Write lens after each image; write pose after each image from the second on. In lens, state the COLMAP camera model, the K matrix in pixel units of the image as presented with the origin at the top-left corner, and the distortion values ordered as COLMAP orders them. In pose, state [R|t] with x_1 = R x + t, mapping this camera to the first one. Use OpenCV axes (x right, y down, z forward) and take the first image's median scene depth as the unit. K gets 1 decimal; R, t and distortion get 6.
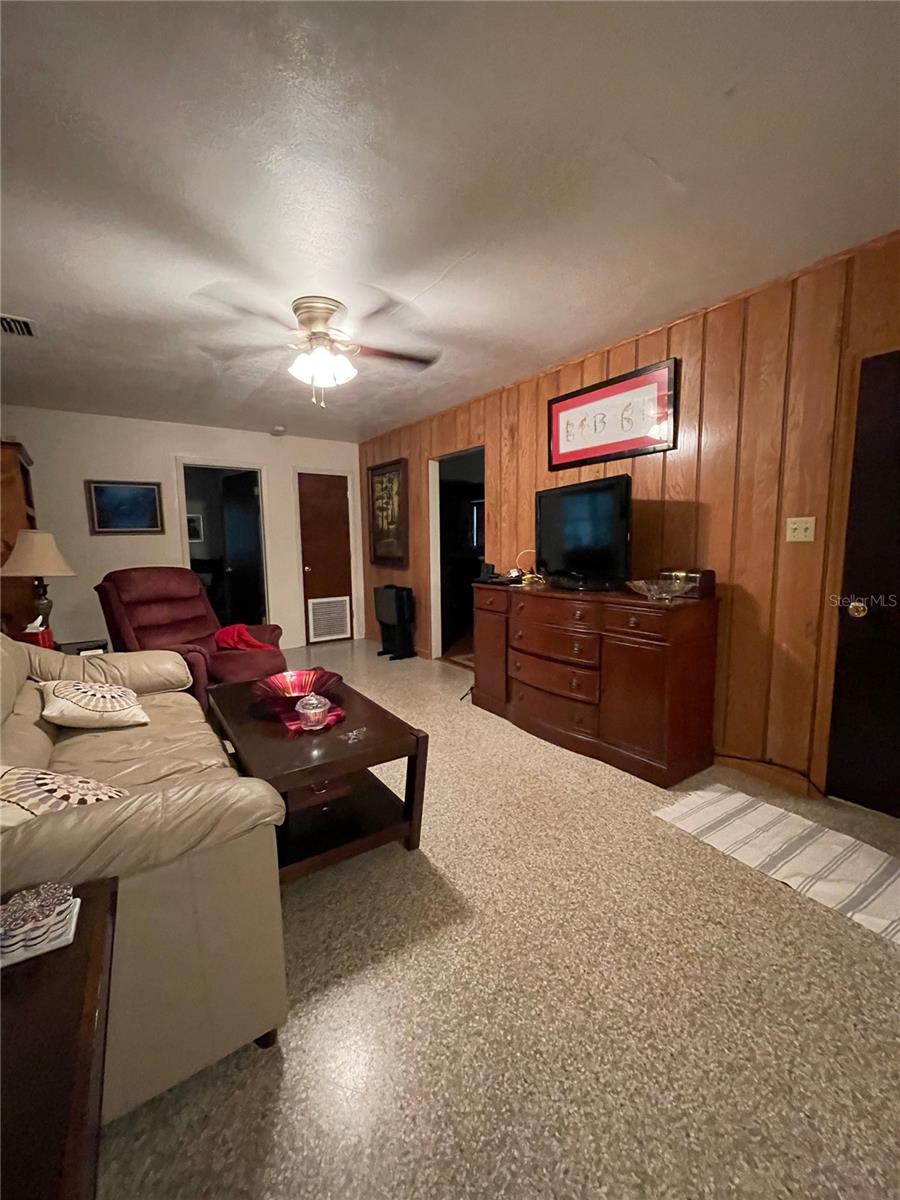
lens RADIAL K [[482.8, 0, 451.1], [0, 482.8, 594.2], [0, 0, 1]] dist [0.000210, -0.002230]
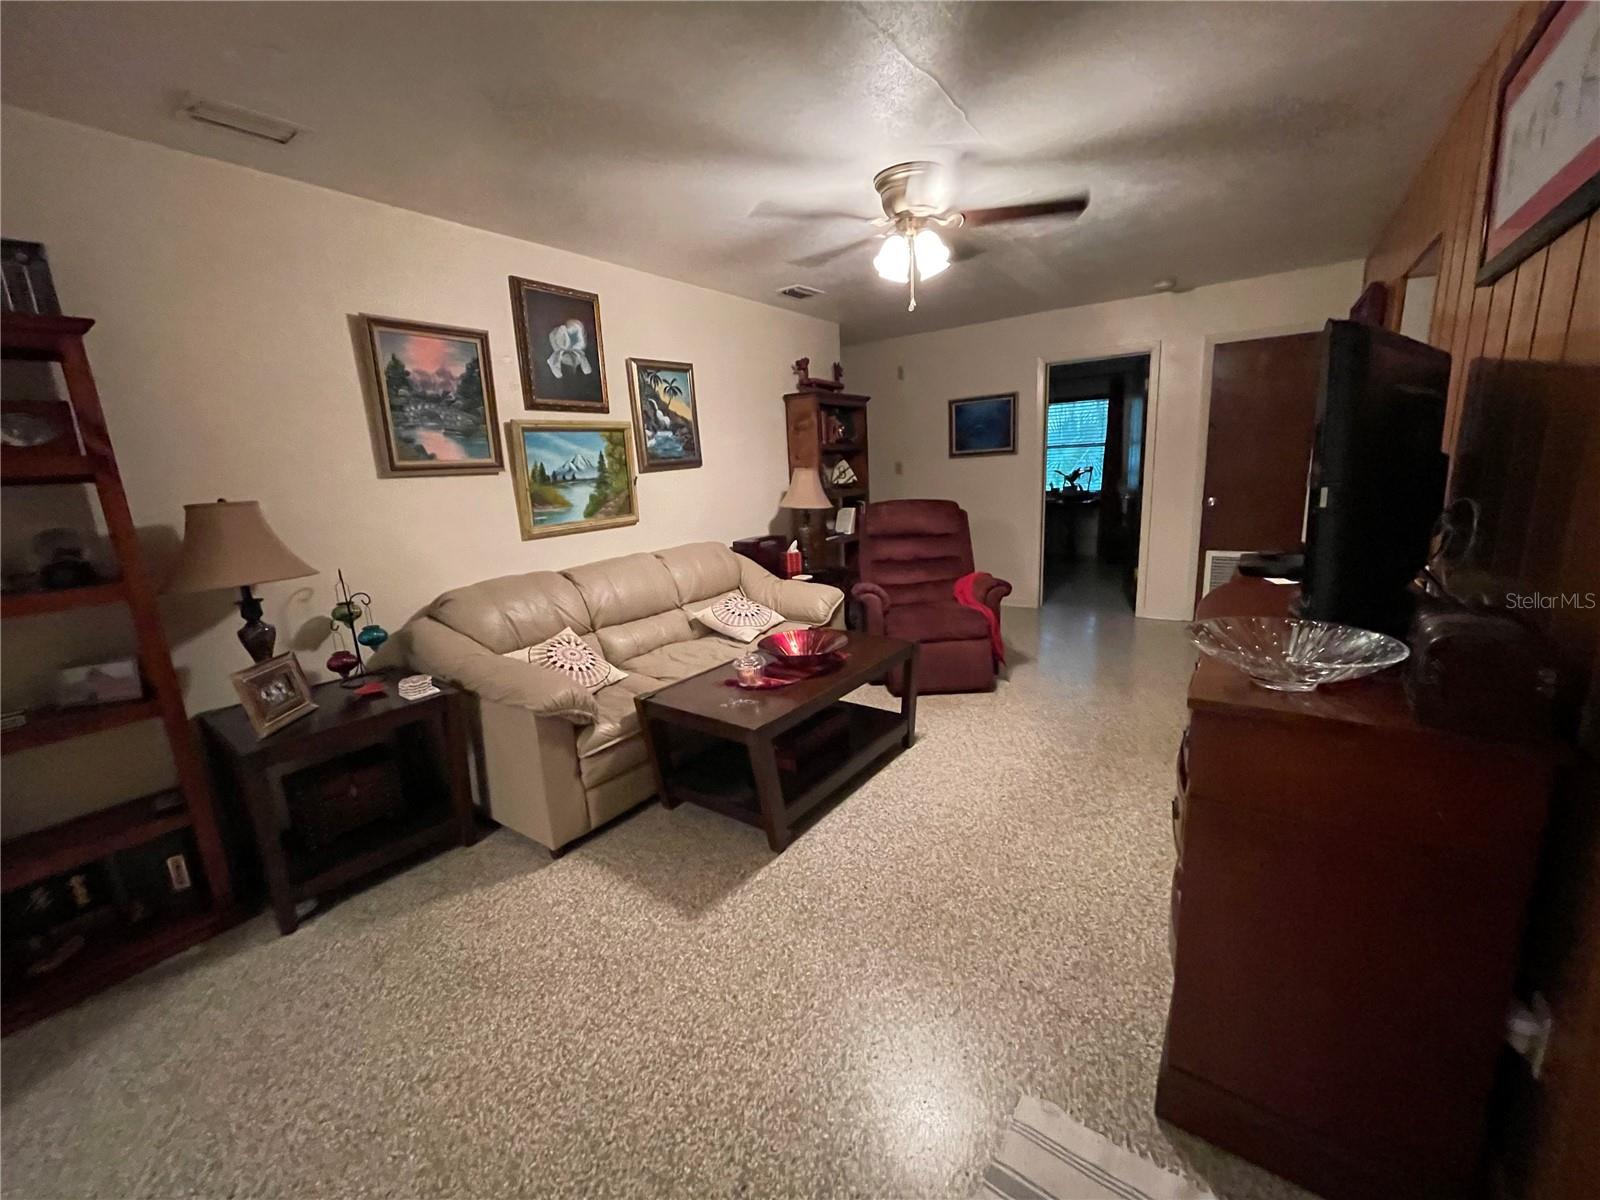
lens RADIAL K [[643.7, 0, 802.8], [0, 643.7, 601.0], [0, 0, 1]] dist [0.000210, -0.002230]
pose [[0.338013, 0.196495, -0.920400, 1.415857], [-0.060326, 0.980474, 0.187166, -0.228351], [0.939206, -0.007740, 0.343267, 0.959669]]
